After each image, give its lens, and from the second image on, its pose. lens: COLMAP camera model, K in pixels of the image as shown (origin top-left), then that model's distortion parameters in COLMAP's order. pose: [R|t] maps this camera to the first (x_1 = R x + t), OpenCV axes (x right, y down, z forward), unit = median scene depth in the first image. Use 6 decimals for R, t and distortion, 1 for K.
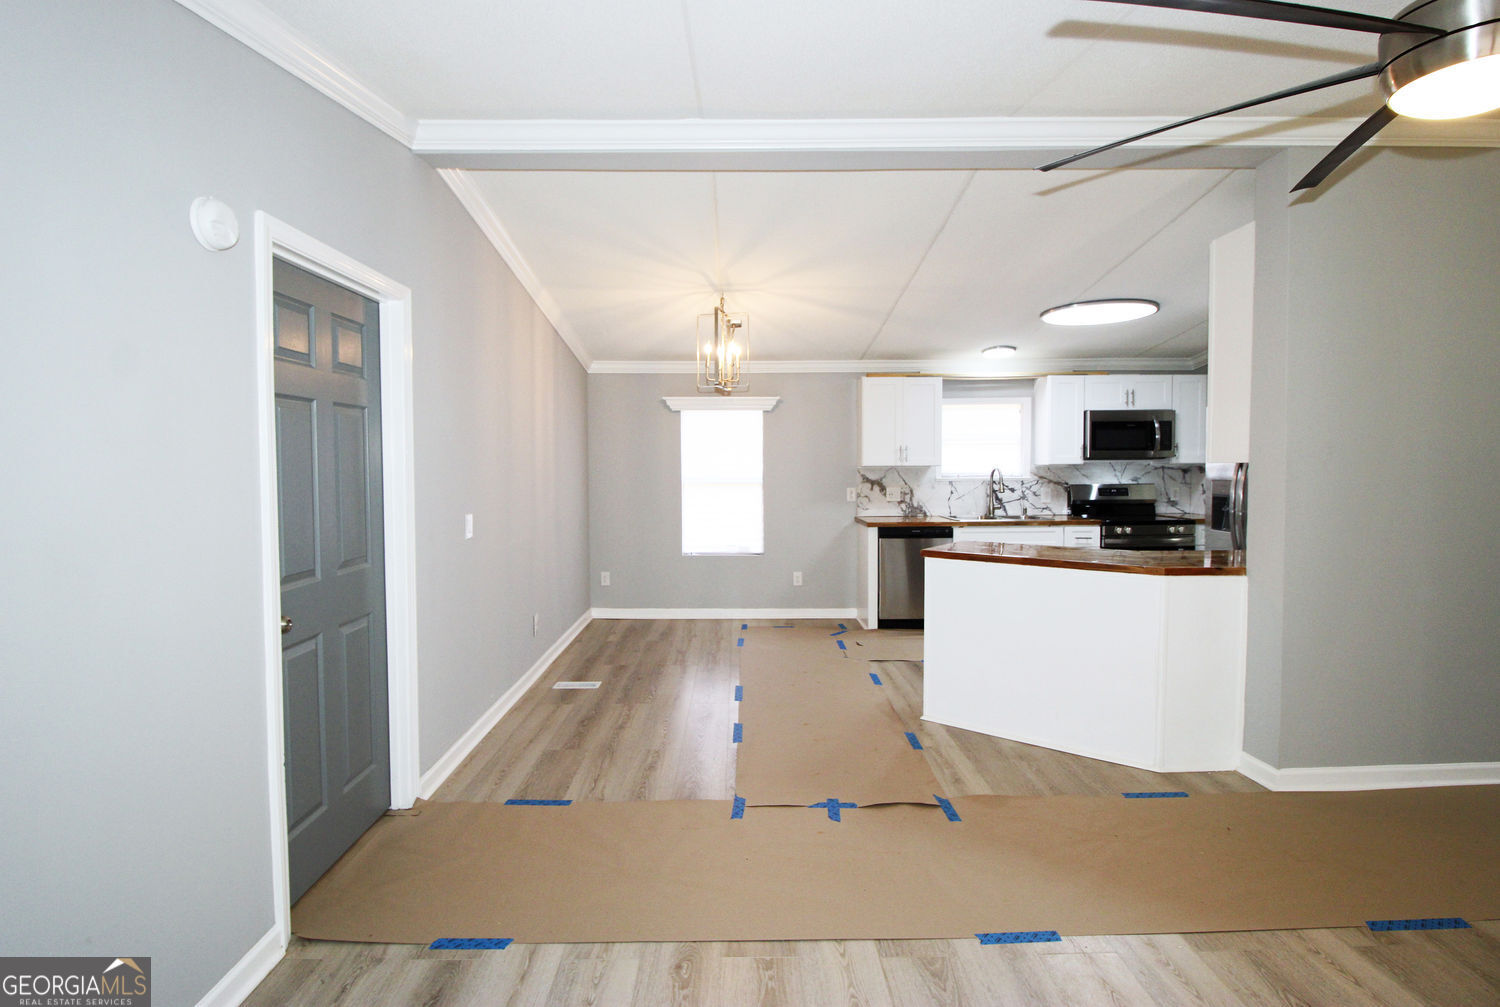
lens RADIAL K [[754.4, 0, 744.3], [0, 754.4, 495.9], [0, 0, 1]] dist [-0.000647, -0.000052]
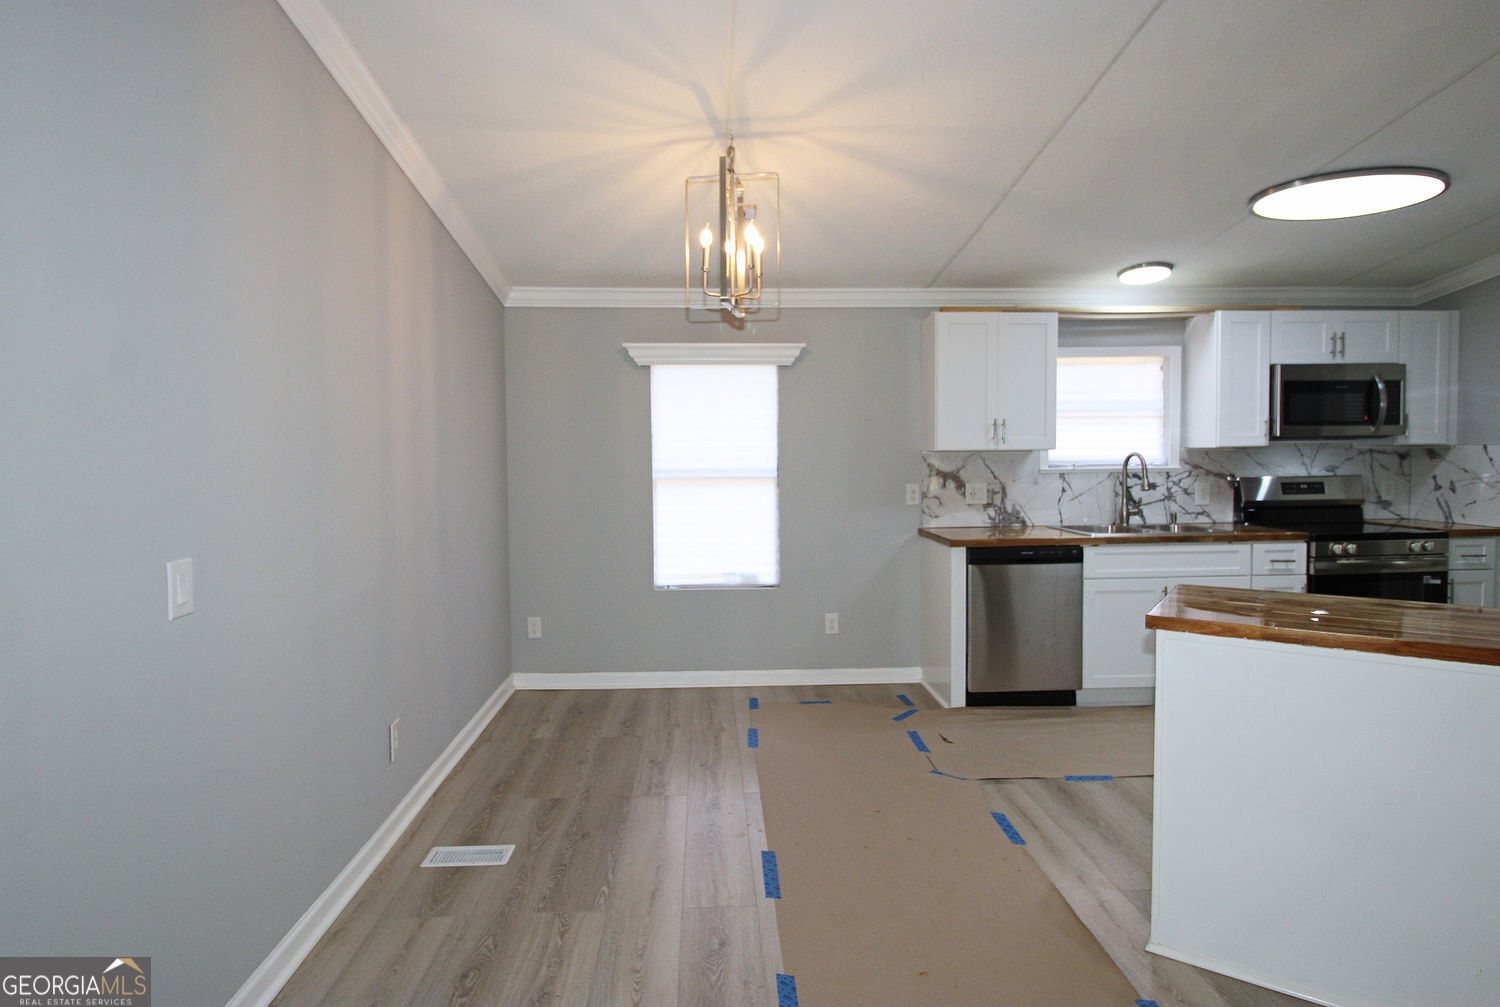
lens RADIAL K [[831.0, 0, 743.2], [0, 831.0, 489.7], [0, 0, 1]] dist [0.003139, 0.000241]
pose [[0.999244, -0.005785, 0.038431, -0.034390], [0.005650, 0.999978, 0.003611, -0.009717], [-0.038452, -0.003391, 0.999255, 0.295402]]
